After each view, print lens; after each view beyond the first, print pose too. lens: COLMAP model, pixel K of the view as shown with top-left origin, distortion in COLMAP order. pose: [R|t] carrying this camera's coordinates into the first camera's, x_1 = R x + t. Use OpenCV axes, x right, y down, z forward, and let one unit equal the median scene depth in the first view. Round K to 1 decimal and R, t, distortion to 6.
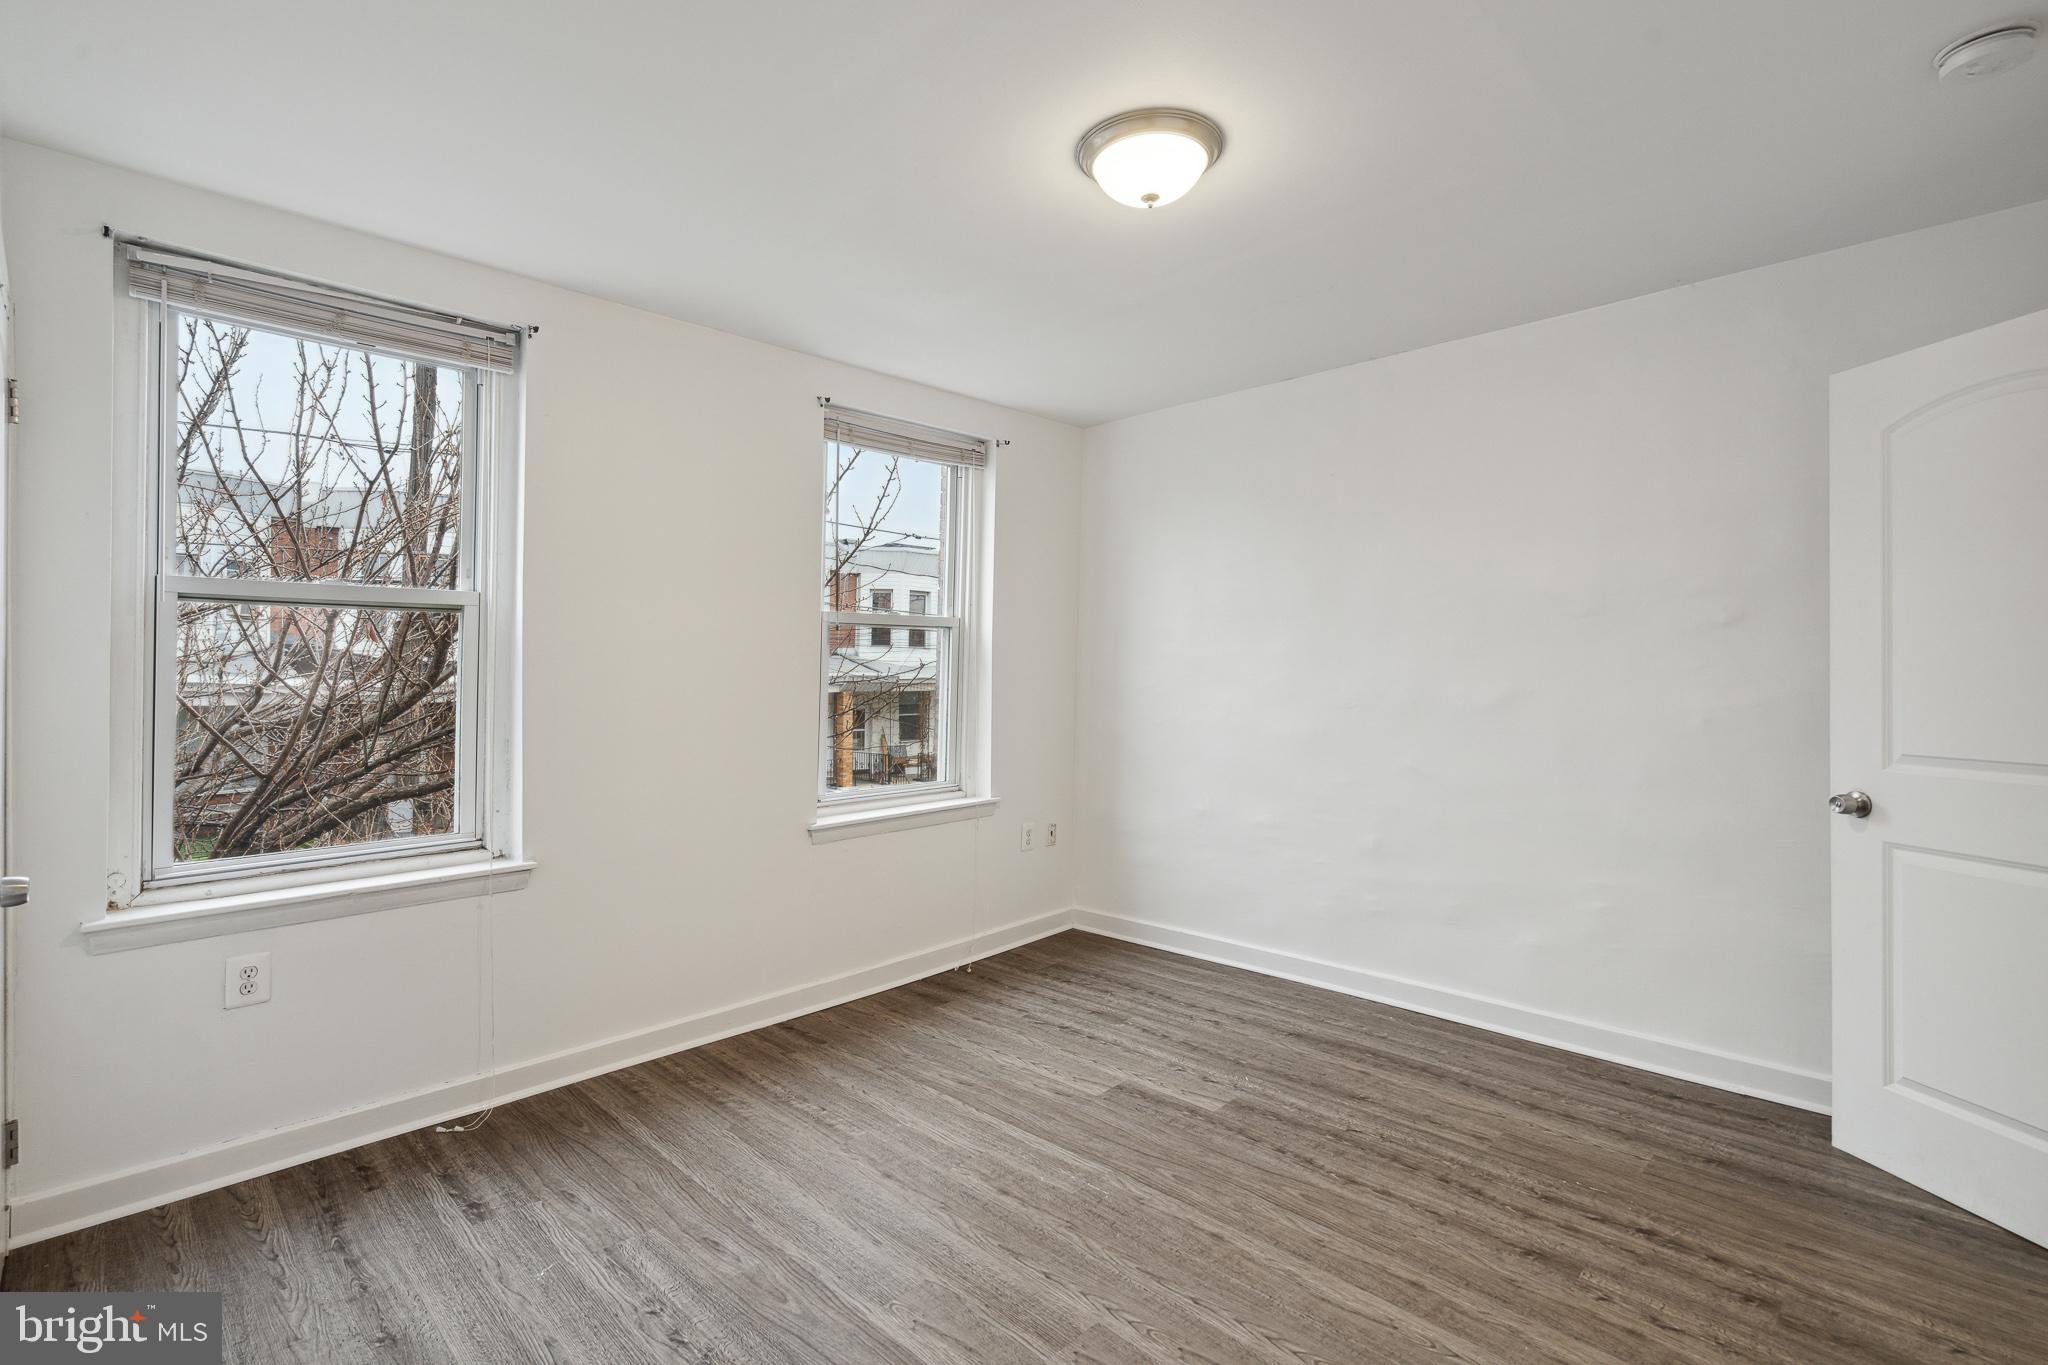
lens RADIAL K [[946.5, 0, 992.3], [0, 946.5, 623.4], [0, 0, 1]] dist [-0.003352, 0.000116]
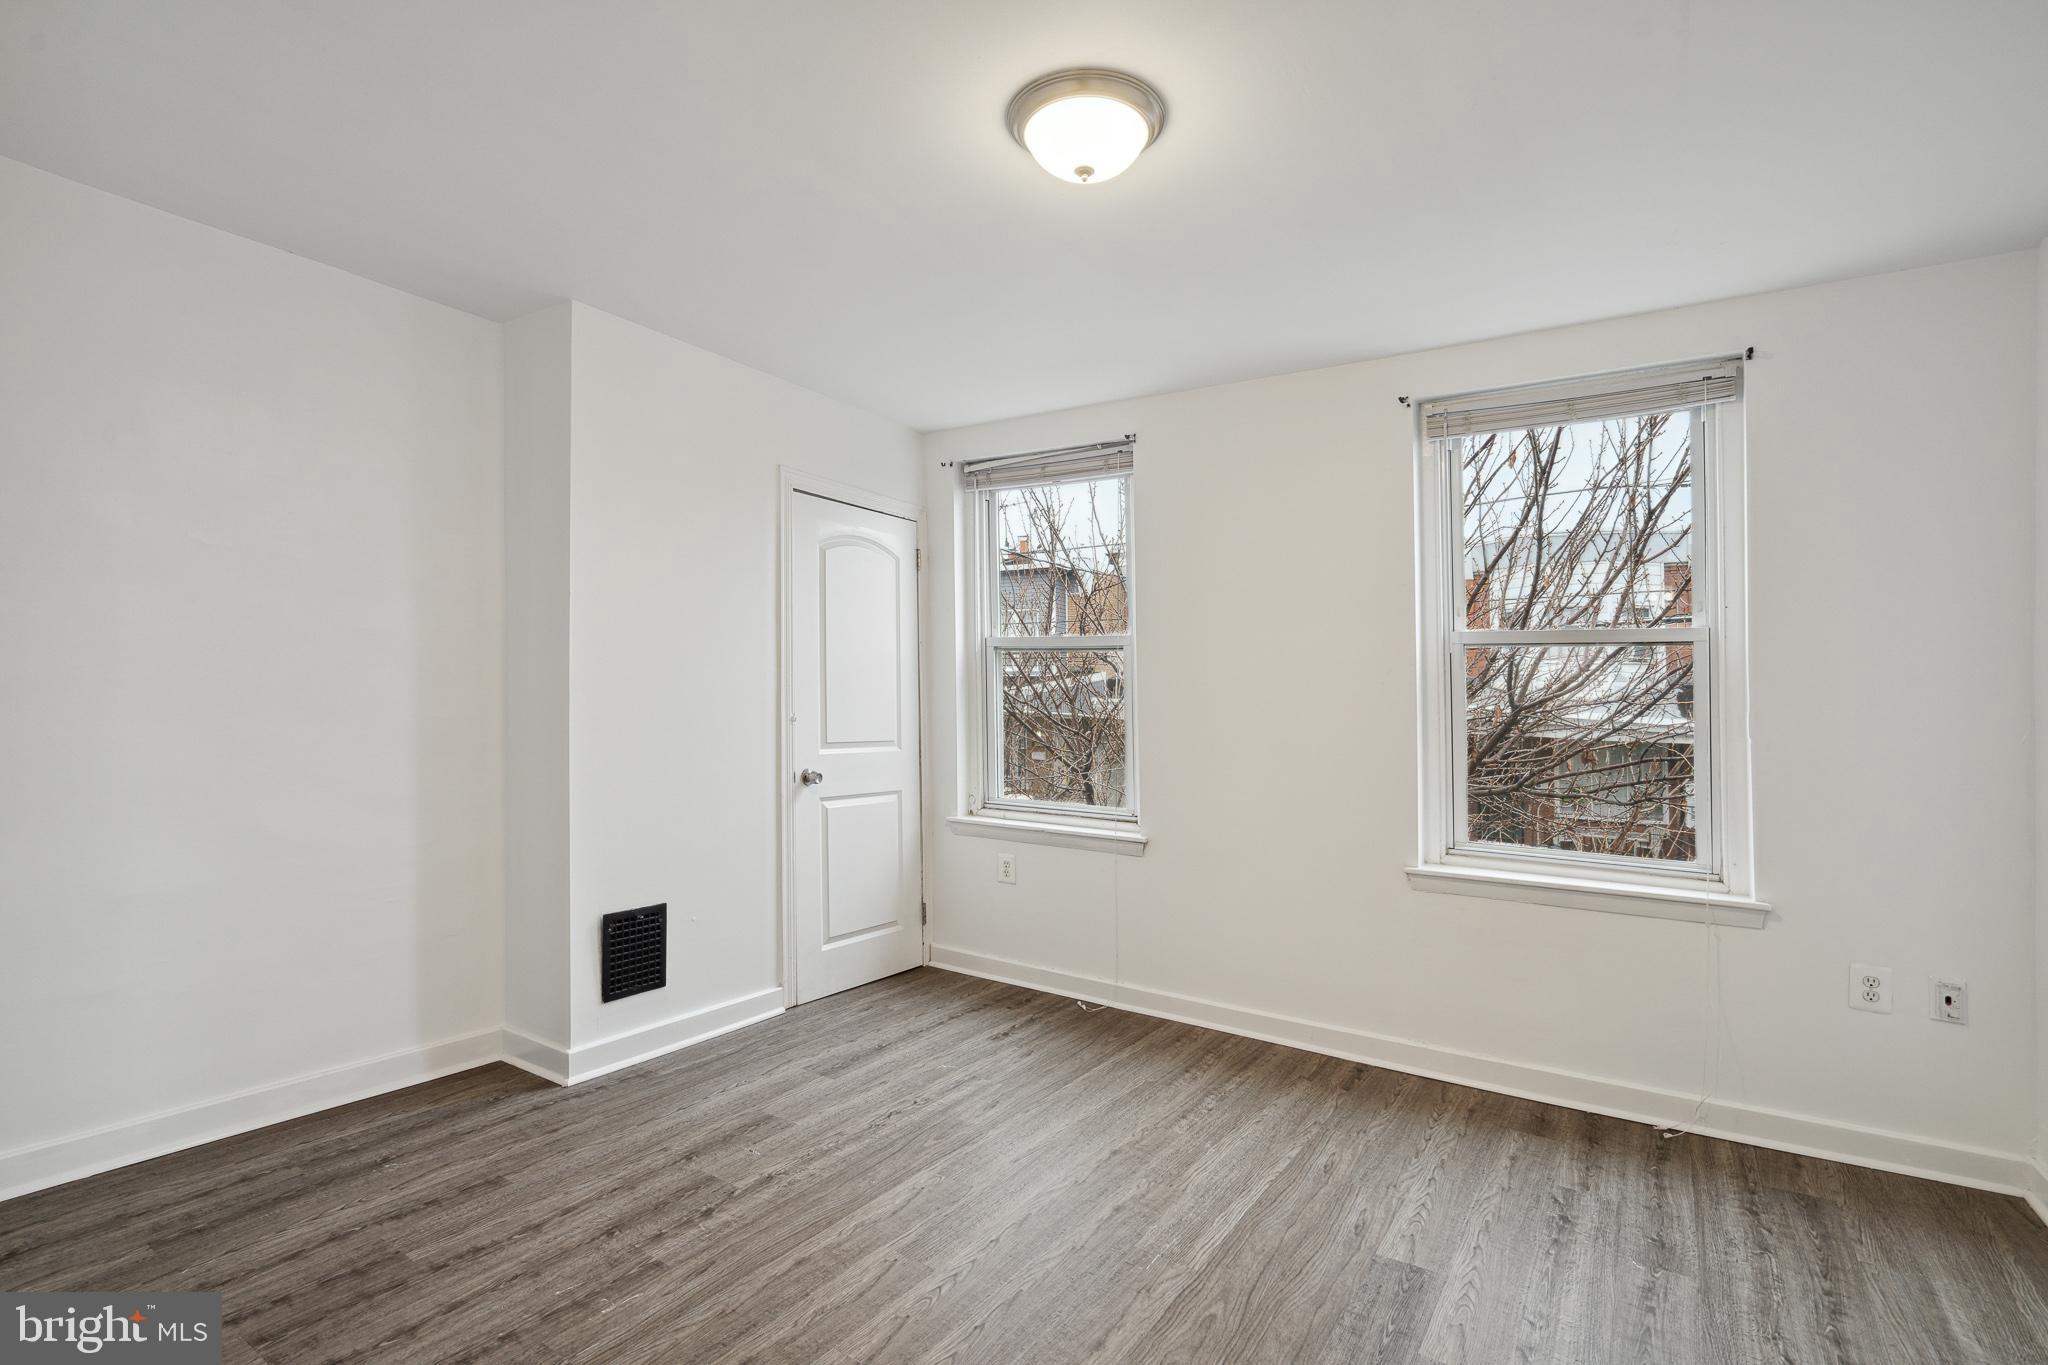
lens RADIAL K [[950.0, 0, 1020.1], [0, 950.0, 672.1], [0, 0, 1]] dist [-0.003582, 0.002208]
pose [[0.216646, -0.019516, -0.976055, 0.902152], [0.022931, 0.999626, -0.014897, 0.043039], [0.975981, -0.019155, 0.217013, 0.636716]]
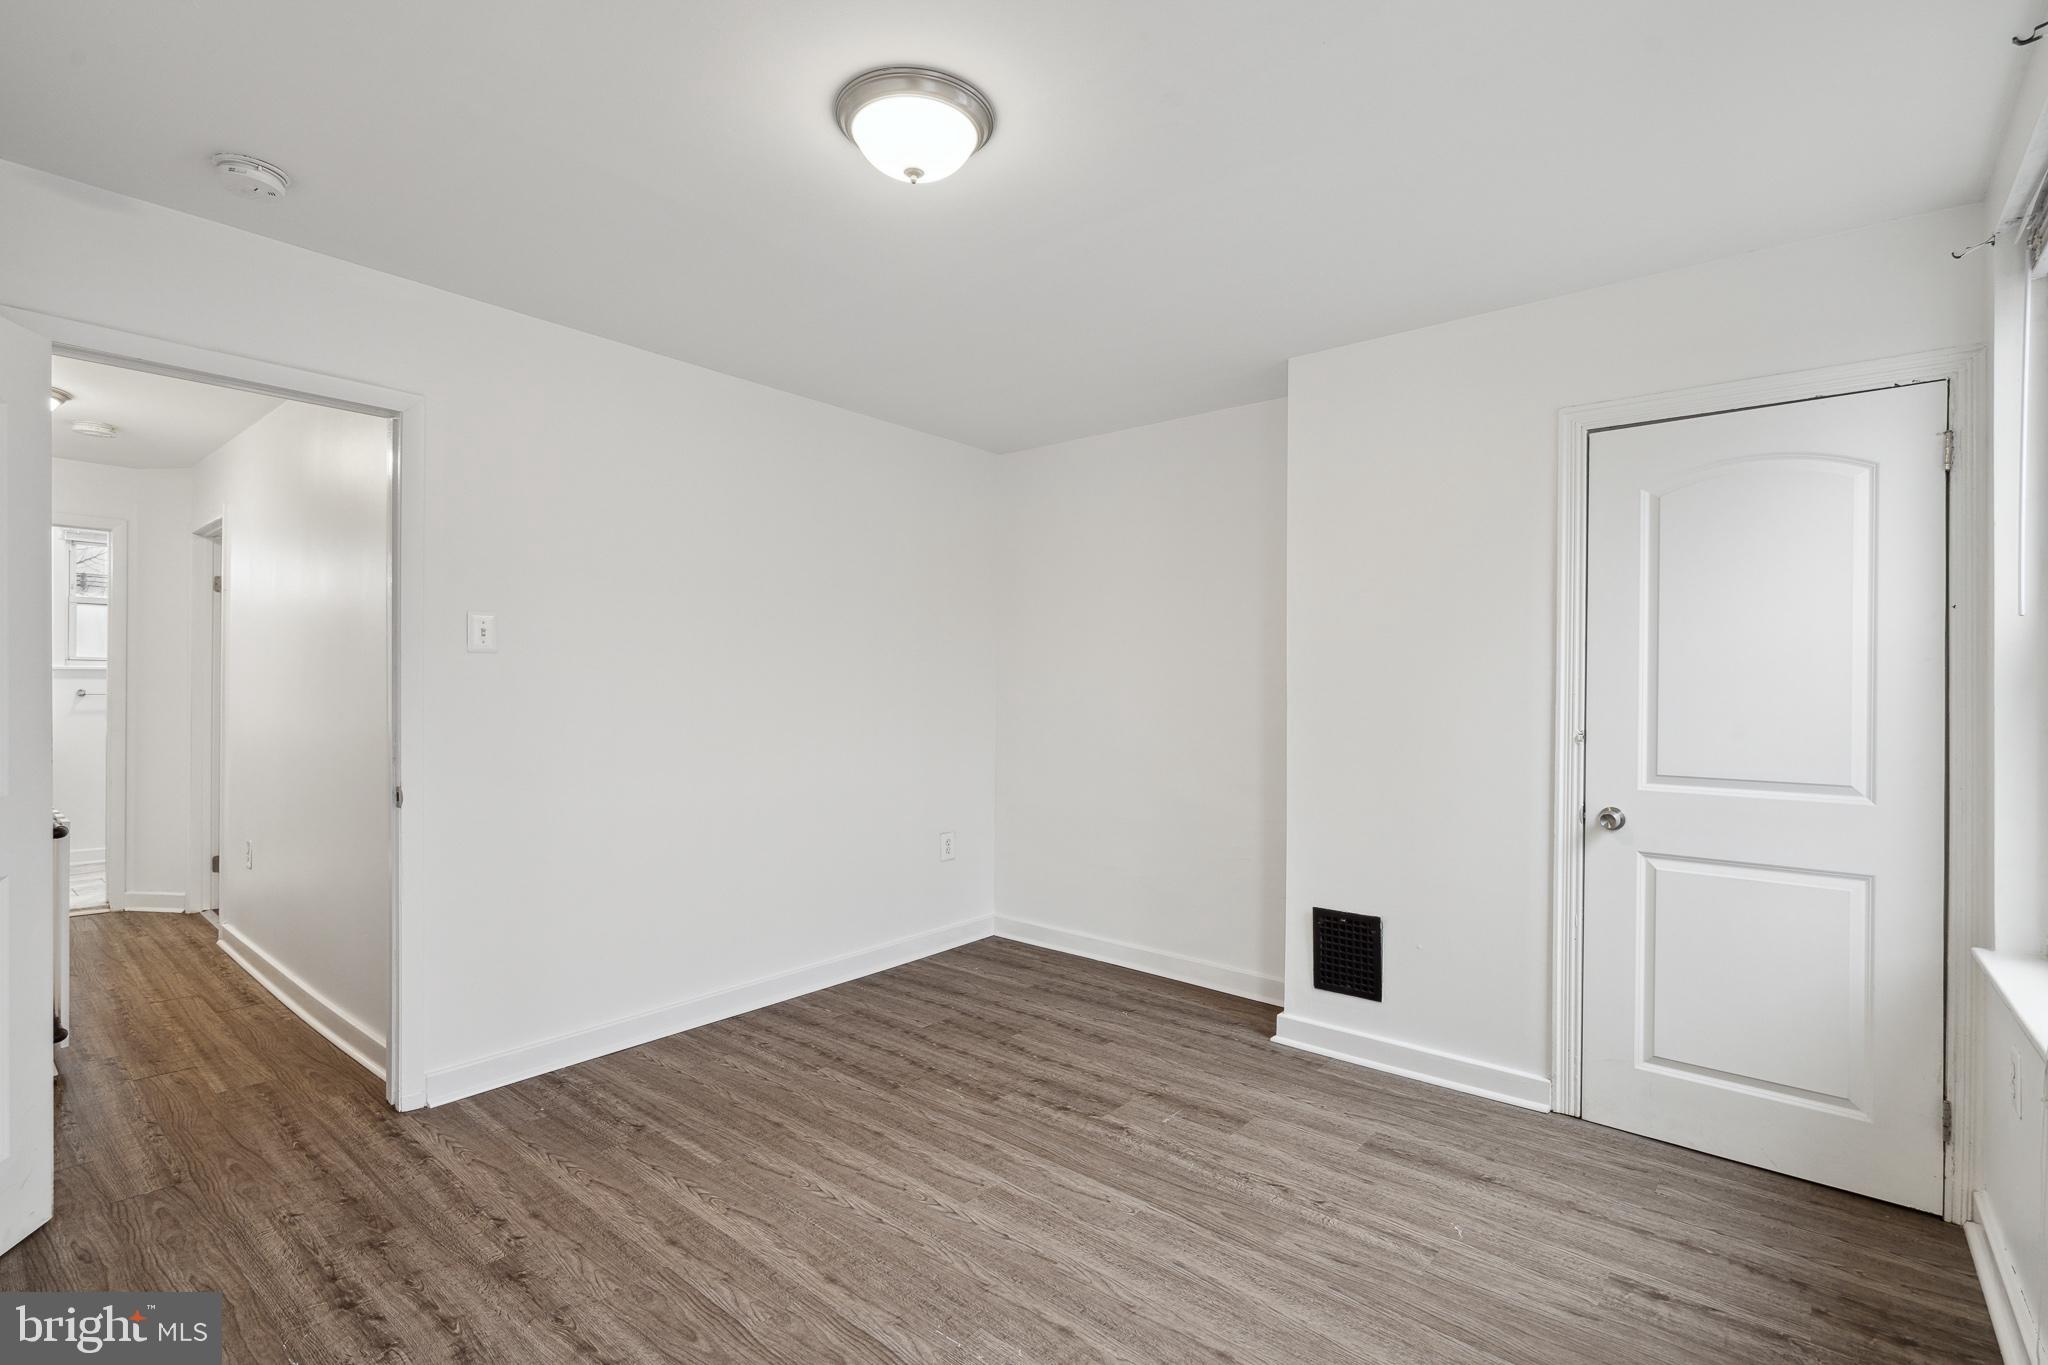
lens RADIAL K [[939.5, 0, 1024.0], [0, 939.5, 682.5], [0, 0, 1]] dist [-0.001488, 0.000577]
pose [[-0.993926, -0.005783, -0.109901, 0.127799], [0.000608, 0.998315, -0.058030, 0.086798], [0.110051, -0.057744, -0.992247, 1.679425]]
